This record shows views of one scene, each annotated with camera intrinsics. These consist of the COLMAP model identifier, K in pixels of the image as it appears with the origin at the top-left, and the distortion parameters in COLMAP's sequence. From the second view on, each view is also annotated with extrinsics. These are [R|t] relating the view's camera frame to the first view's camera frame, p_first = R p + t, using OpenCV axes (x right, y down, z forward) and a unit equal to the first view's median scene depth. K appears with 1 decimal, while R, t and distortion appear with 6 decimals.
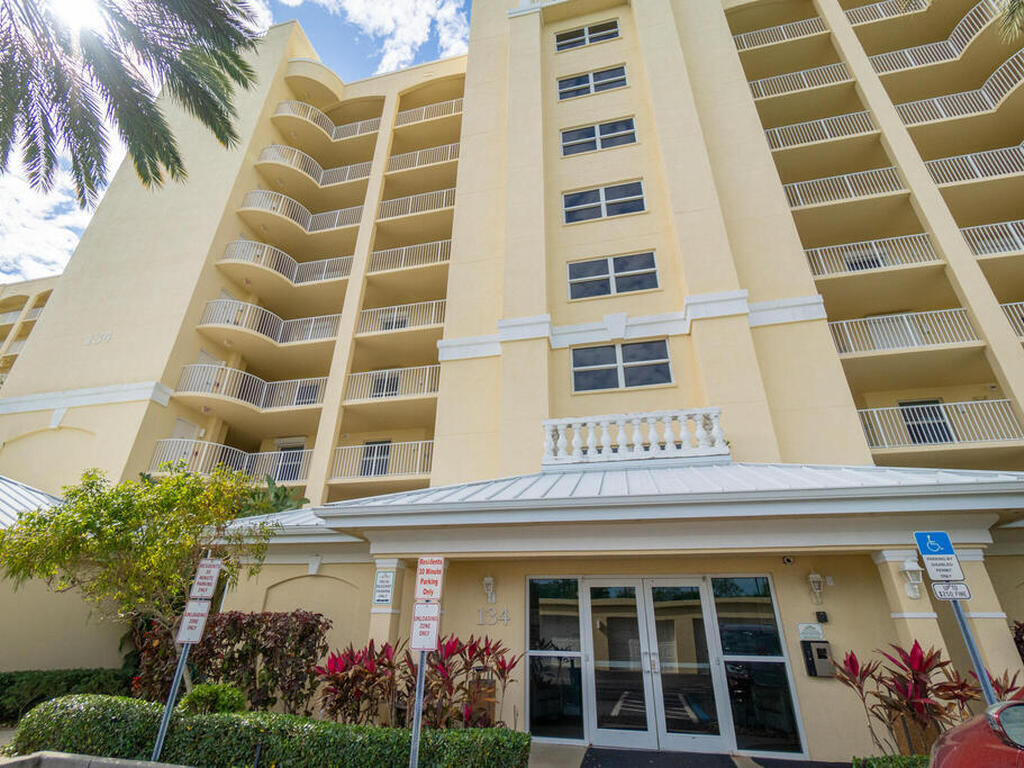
lens RADIAL K [[495.7, 0, 512.0], [0, 495.7, 384.0], [0, 0, 1]] dist [-0.002307, -0.000229]
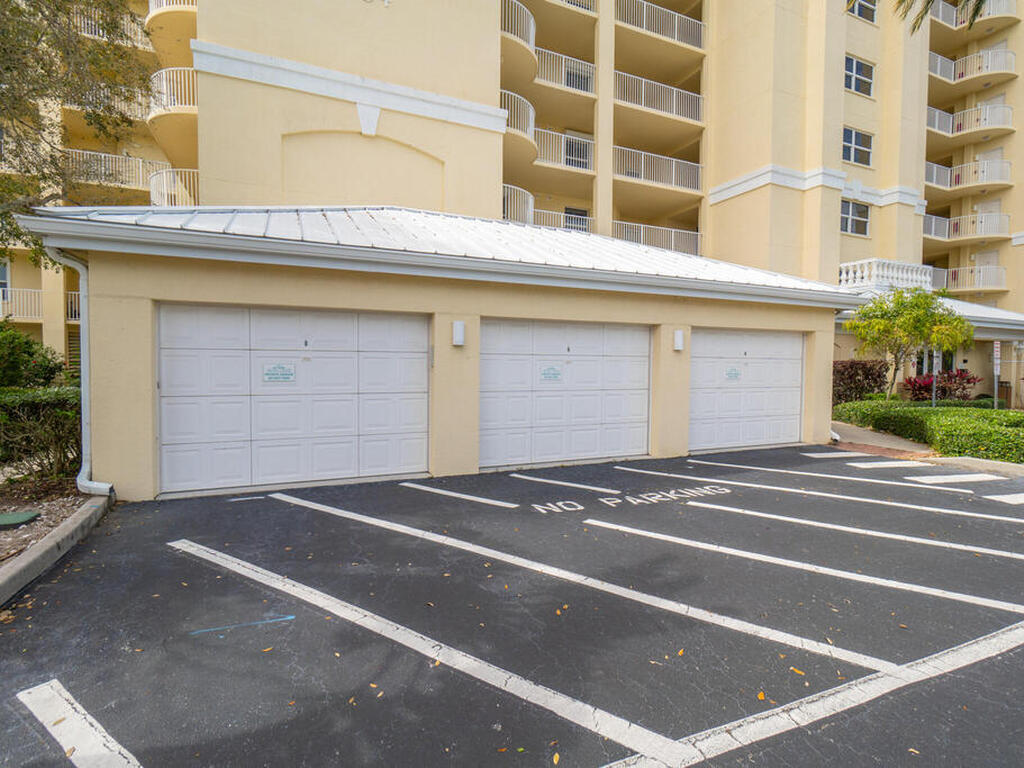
lens RADIAL K [[495.7, 0, 512.0], [0, 495.7, 384.0], [0, 0, 1]] dist [-0.002307, -0.000229]
pose [[0.796196, -0.039871, 0.603724, -1.510716], [-0.270473, 0.869118, 0.414100, 0.059060], [-0.541218, -0.492996, 0.681204, 0.206864]]
